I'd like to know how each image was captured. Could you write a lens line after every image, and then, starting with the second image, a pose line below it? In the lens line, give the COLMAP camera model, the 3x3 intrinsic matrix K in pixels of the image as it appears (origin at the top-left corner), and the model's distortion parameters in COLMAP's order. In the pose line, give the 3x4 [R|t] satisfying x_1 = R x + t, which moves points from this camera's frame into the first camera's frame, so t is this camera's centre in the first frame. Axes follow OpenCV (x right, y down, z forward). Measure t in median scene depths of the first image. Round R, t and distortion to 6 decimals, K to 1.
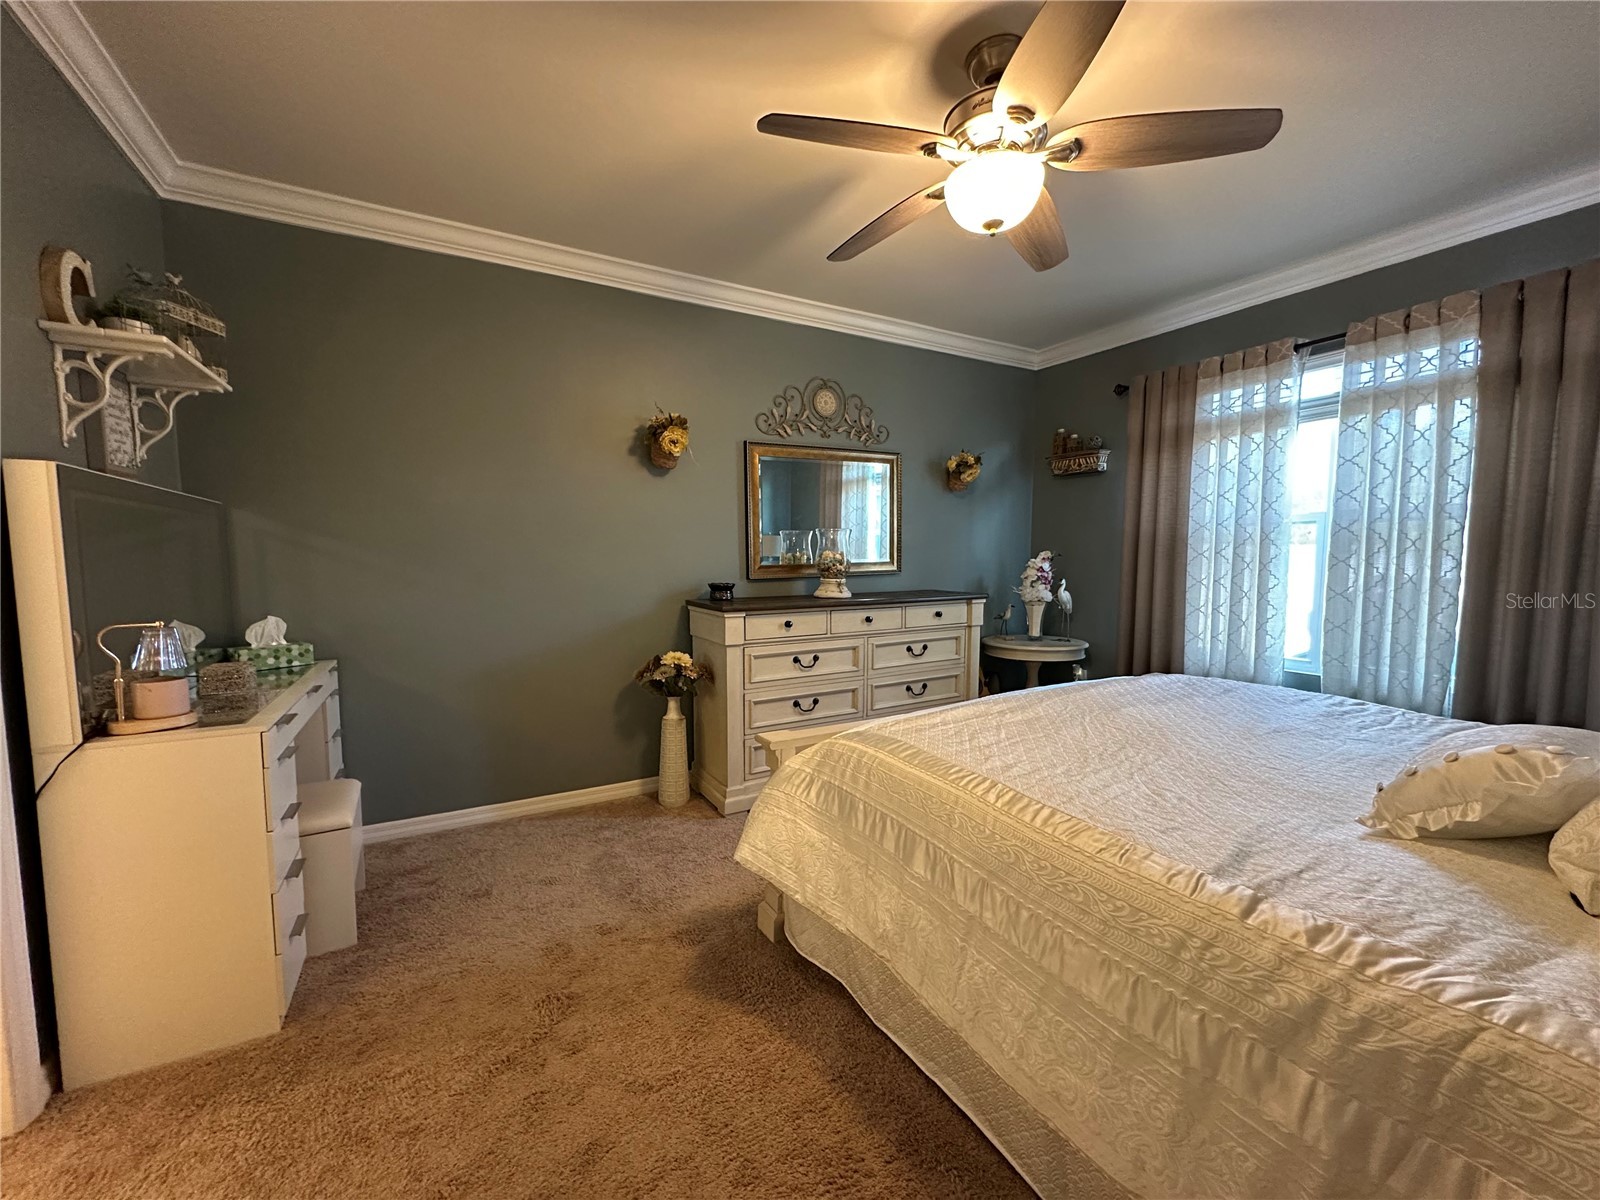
lens RADIAL K [[640.1, 0, 796.6], [0, 640.1, 599.5], [0, 0, 1]] dist [-0.005769, 0.001281]
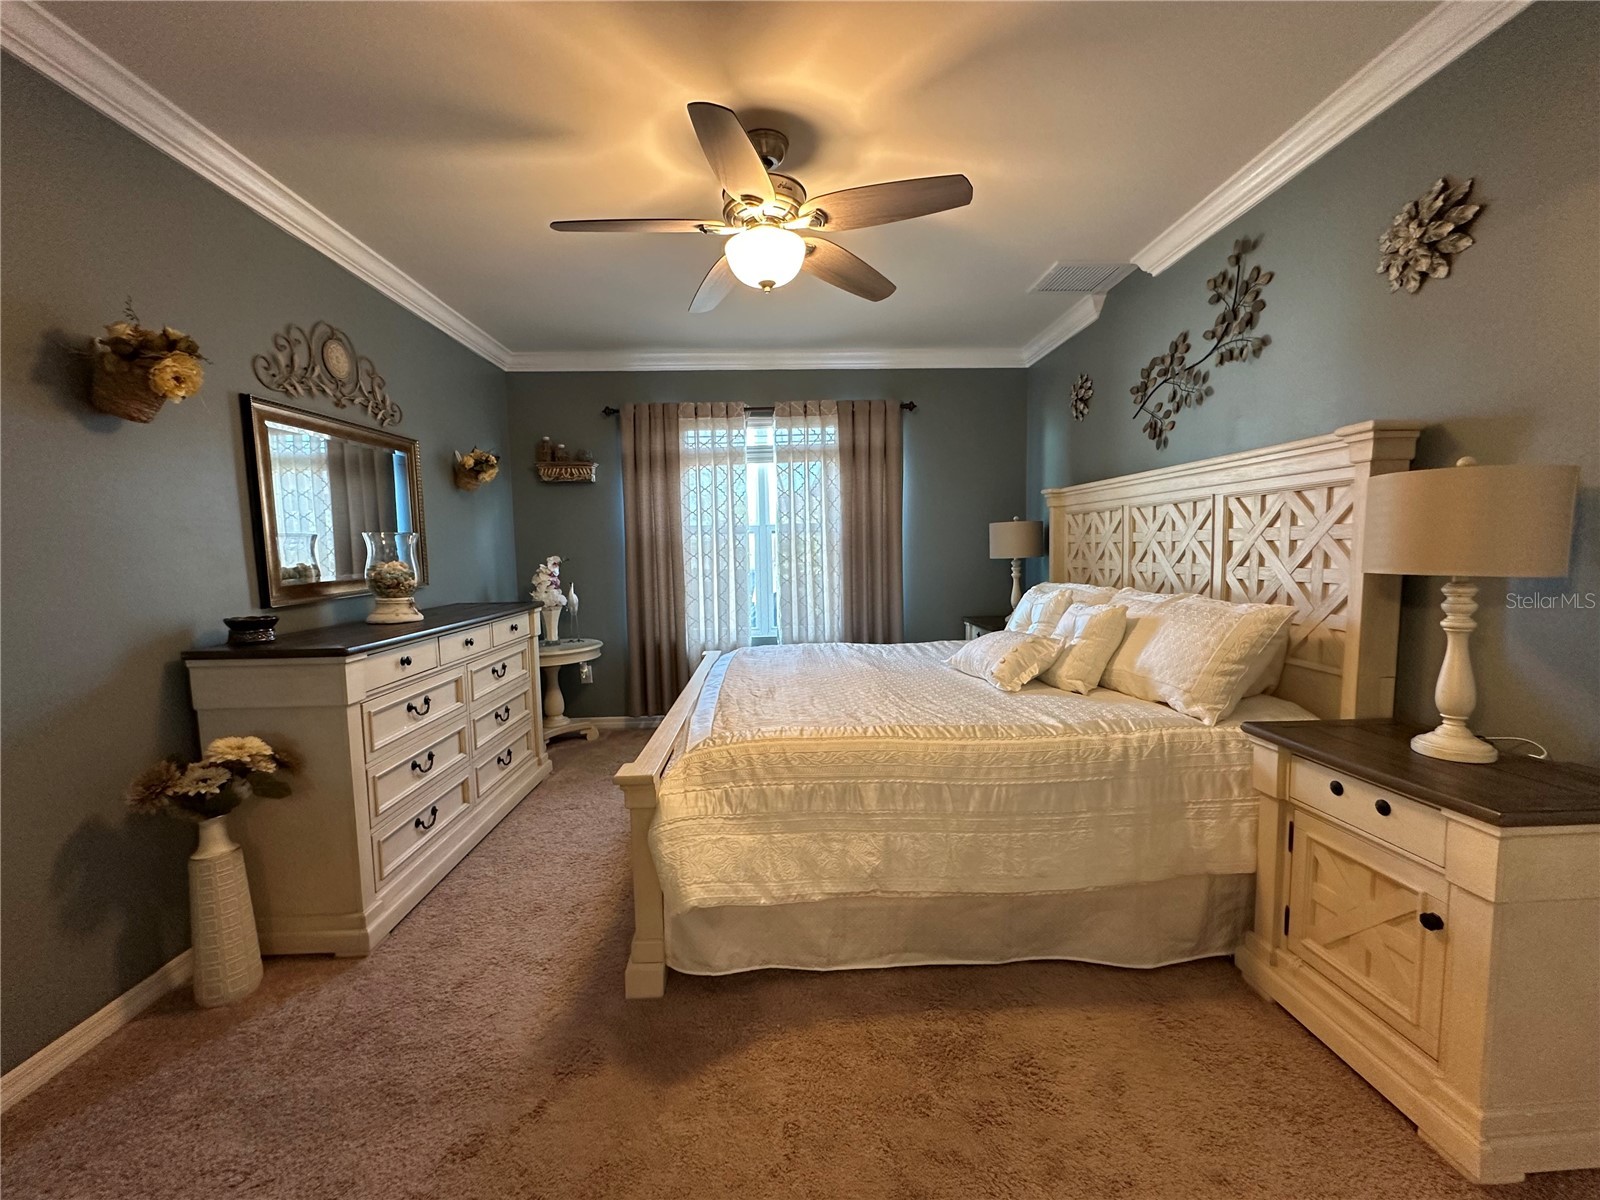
lens RADIAL K [[640.1, 0, 796.1], [0, 640.1, 602.2], [0, 0, 1]] dist [-0.005769, 0.001281]
pose [[0.466080, -0.082976, 0.880843, -0.408415], [0.084086, 0.995240, 0.049260, -0.025285], [-0.880738, 0.051107, 0.470839, 0.225613]]
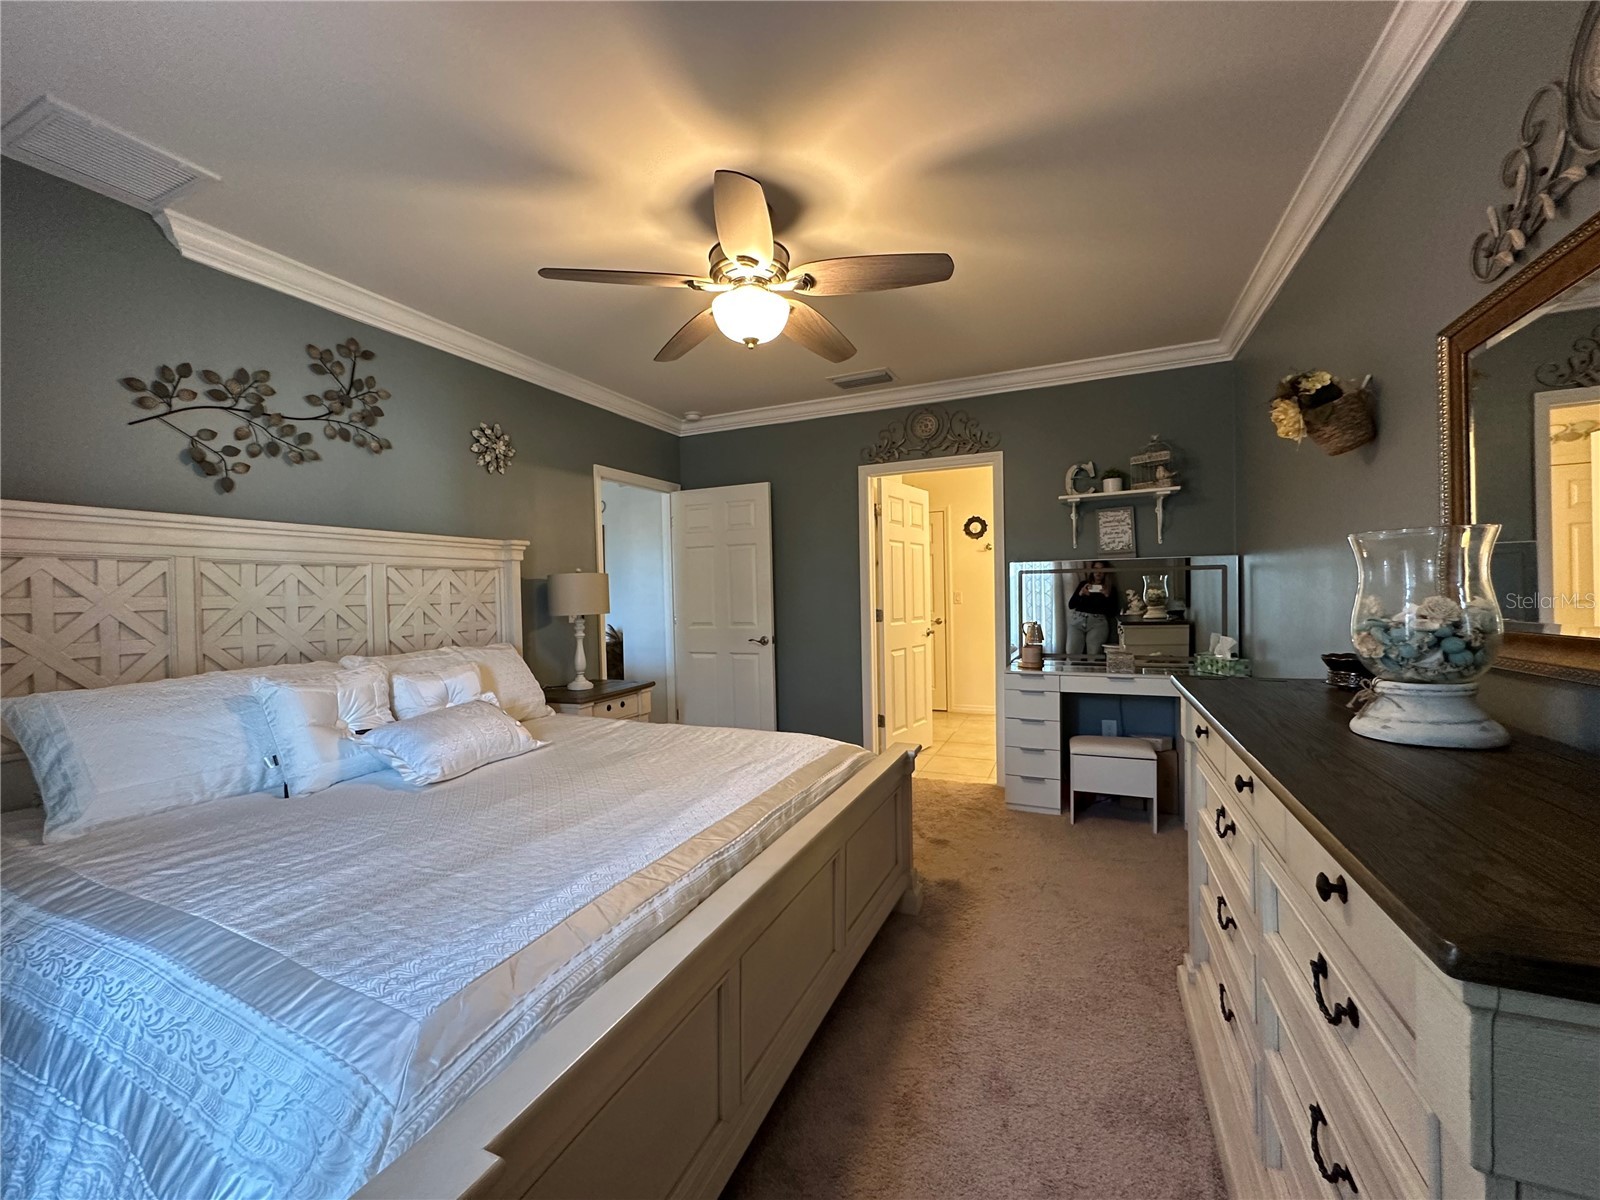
lens RADIAL K [[640.1, 0, 804.6], [0, 640.1, 602.6], [0, 0, 1]] dist [-0.005769, 0.001281]
pose [[-0.798636, 0.027299, -0.601195, 0.526683], [-0.022342, 0.996937, 0.074948, -0.094717], [0.601400, 0.073288, -0.795580, 1.113581]]
